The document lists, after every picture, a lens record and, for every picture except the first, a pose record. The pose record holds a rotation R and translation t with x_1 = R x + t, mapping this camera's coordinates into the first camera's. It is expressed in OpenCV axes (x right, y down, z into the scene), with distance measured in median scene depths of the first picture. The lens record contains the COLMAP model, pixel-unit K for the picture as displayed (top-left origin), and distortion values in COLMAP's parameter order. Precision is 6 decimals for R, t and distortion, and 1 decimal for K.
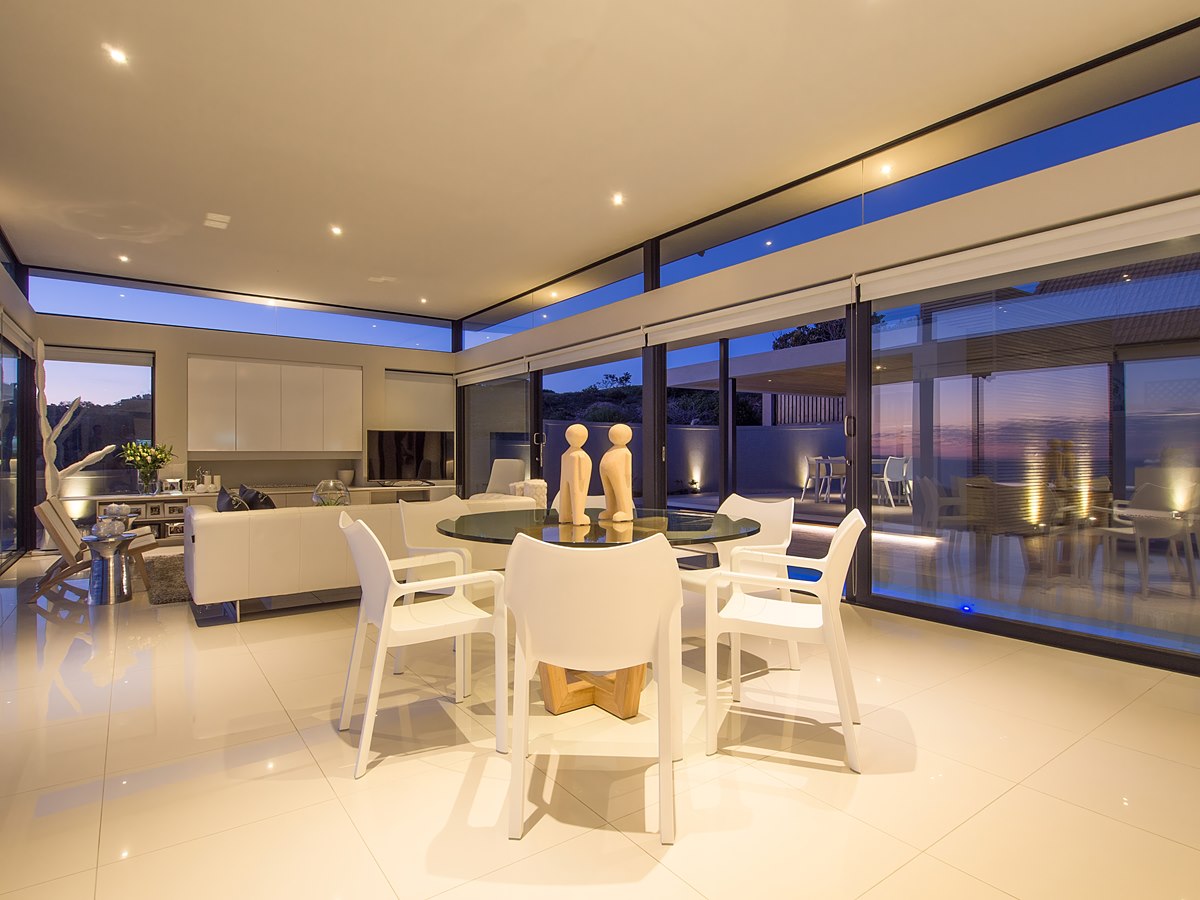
lens RADIAL K [[644.2, 0, 593.5], [0, 644.2, 449.0], [0, 0, 1]] dist [-0.007238, -0.002670]
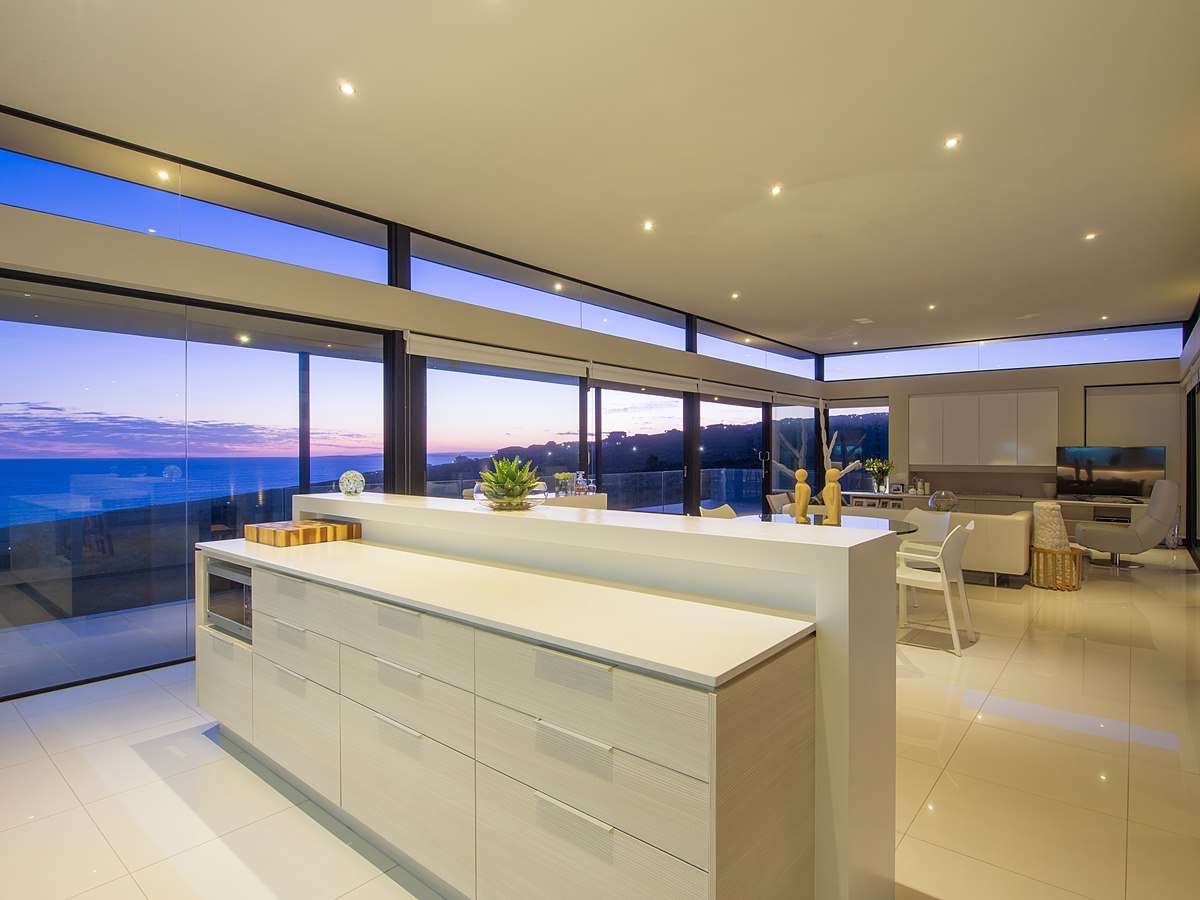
lens RADIAL K [[644.2, 0, 593.6], [0, 644.2, 439.9], [0, 0, 1]] dist [-0.007238, -0.002670]
pose [[0.245827, -0.014825, -0.969200, 0.578545], [0.004537, 0.999890, -0.014144, -0.034273], [0.969303, -0.000921, 0.245867, -0.018662]]
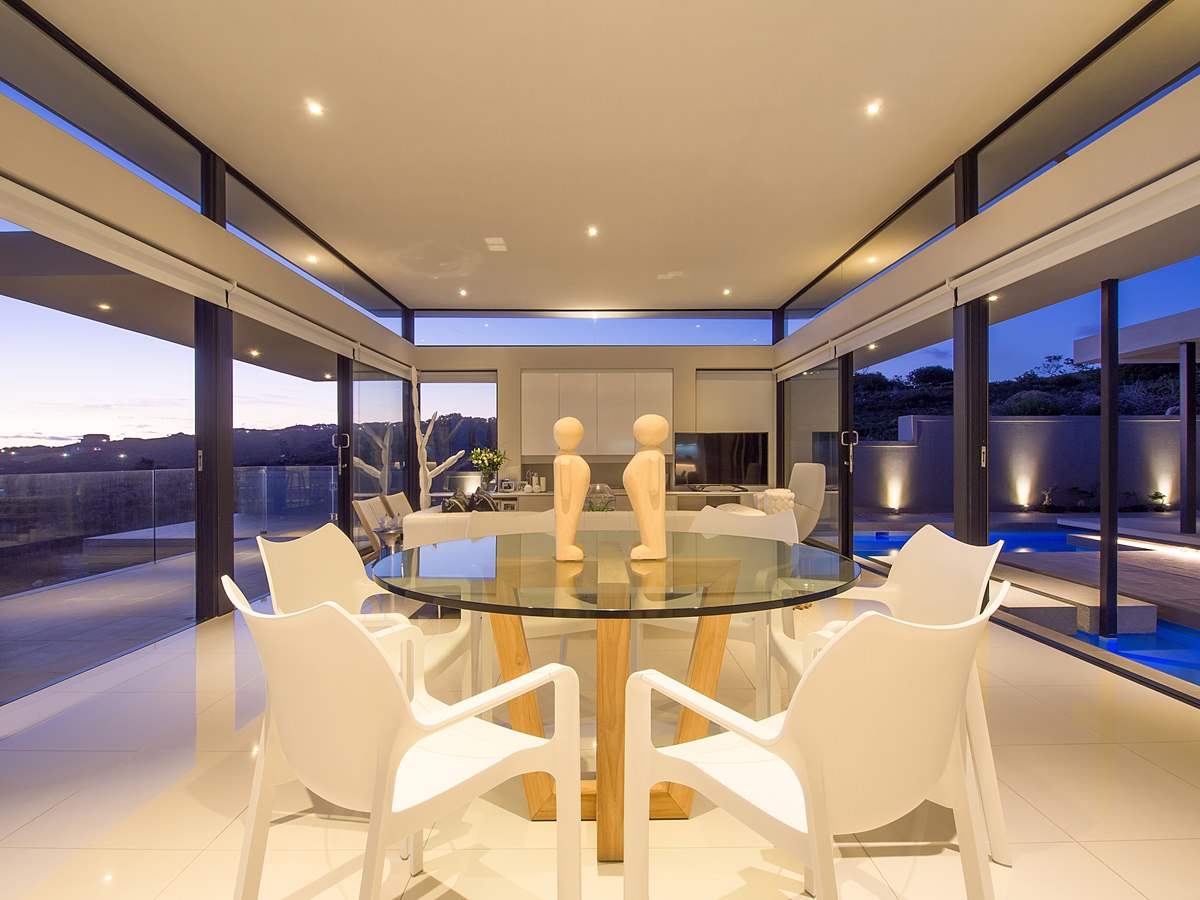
lens RADIAL K [[644.2, 0, 598.7], [0, 644.2, 457.7], [0, 0, 1]] dist [-0.007238, -0.002670]
pose [[0.813513, -0.001741, -0.581544, 0.143892], [0.007352, 0.999946, 0.007292, 0.000299], [0.581500, -0.010208, 0.813483, 0.156218]]
